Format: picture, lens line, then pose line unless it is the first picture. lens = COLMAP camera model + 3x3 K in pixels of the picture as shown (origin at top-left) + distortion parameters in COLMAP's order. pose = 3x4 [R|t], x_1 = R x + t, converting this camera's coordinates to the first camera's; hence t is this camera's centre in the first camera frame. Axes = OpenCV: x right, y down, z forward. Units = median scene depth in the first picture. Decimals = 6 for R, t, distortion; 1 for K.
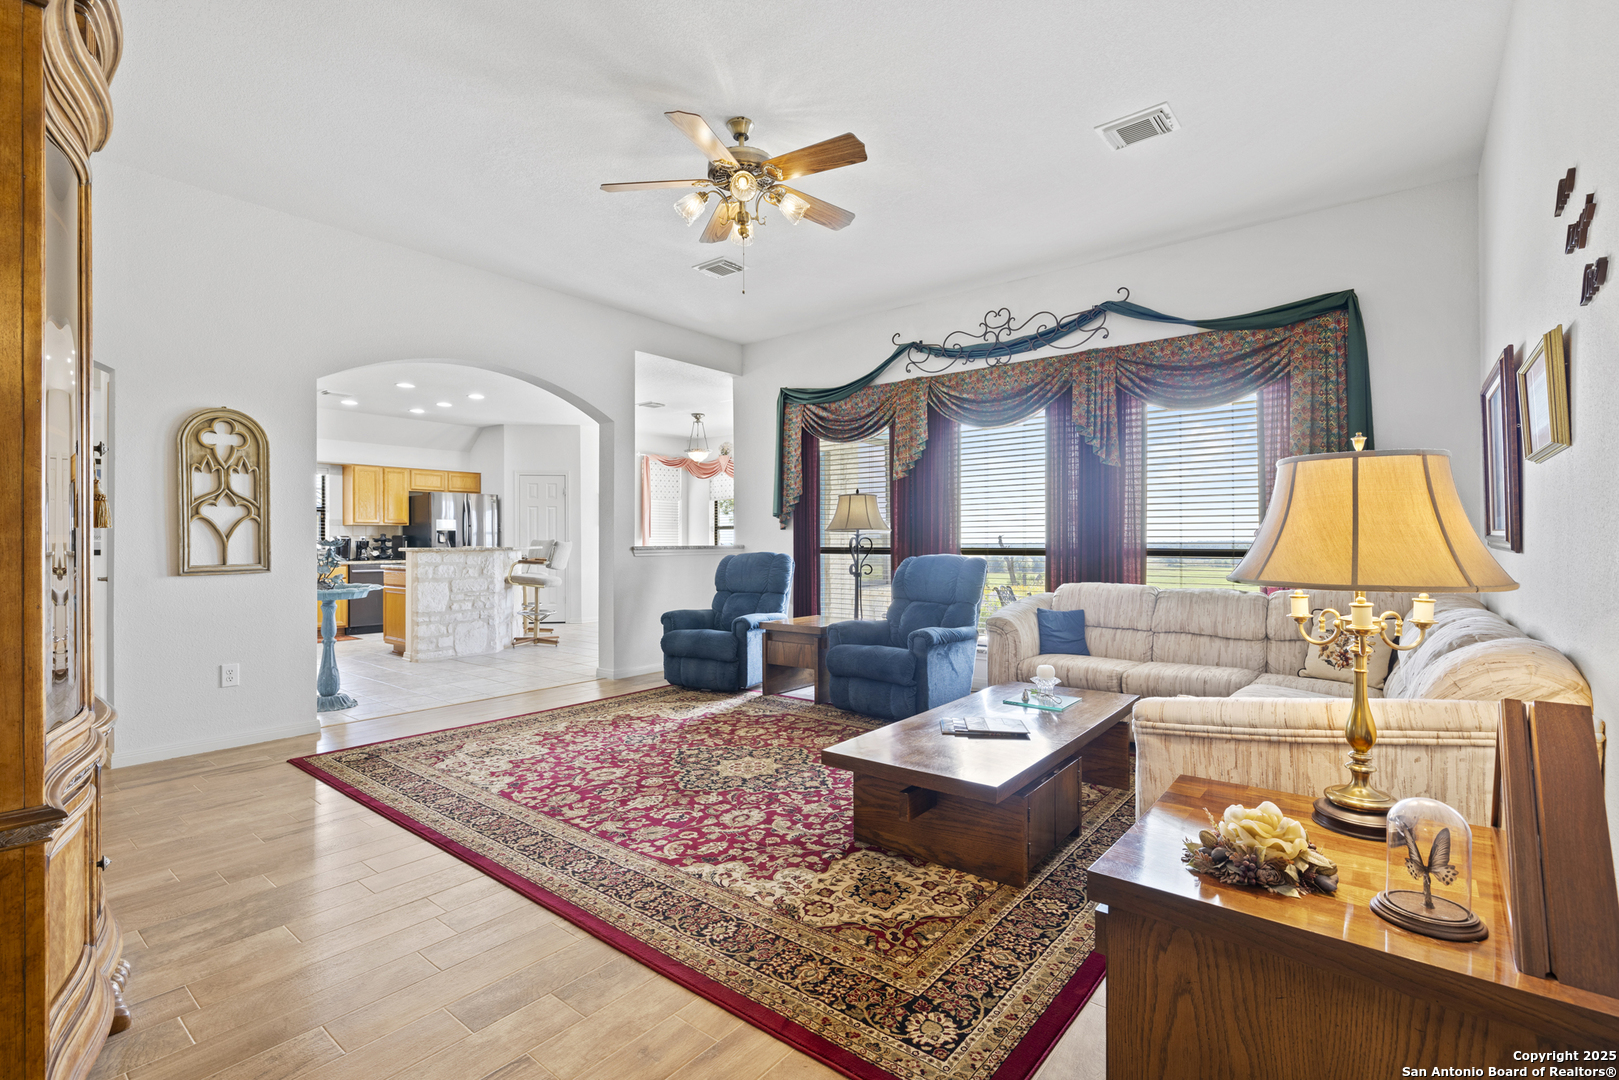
lens RADIAL K [[737.9, 0, 806.7], [0, 737.9, 534.4], [0, 0, 1]] dist [-0.000001, 0.000030]
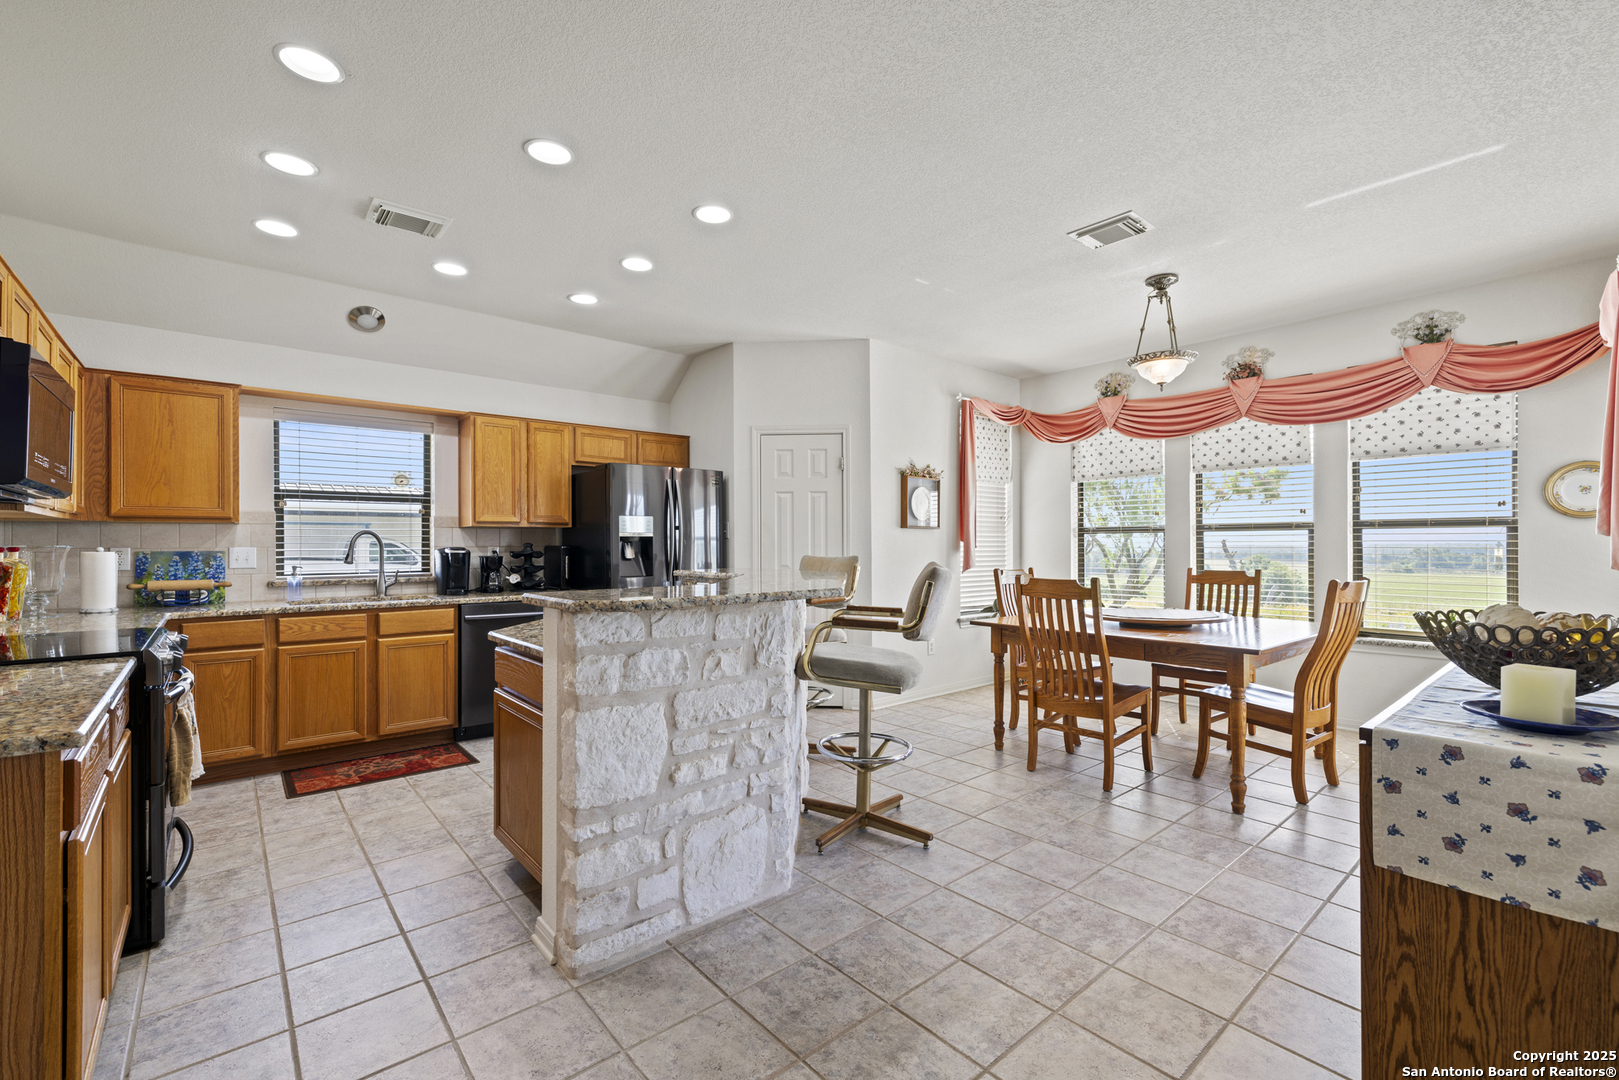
lens RADIAL K [[694.3, 0, 810.7], [0, 694.3, 542.1], [0, 0, 1]] dist [-0.001125, -0.000018]
pose [[0.983399, 0.000268, -0.181456, -0.280118], [0.000814, 0.999982, 0.005887, -0.004271], [0.181454, -0.005937, 0.983381, 0.542970]]
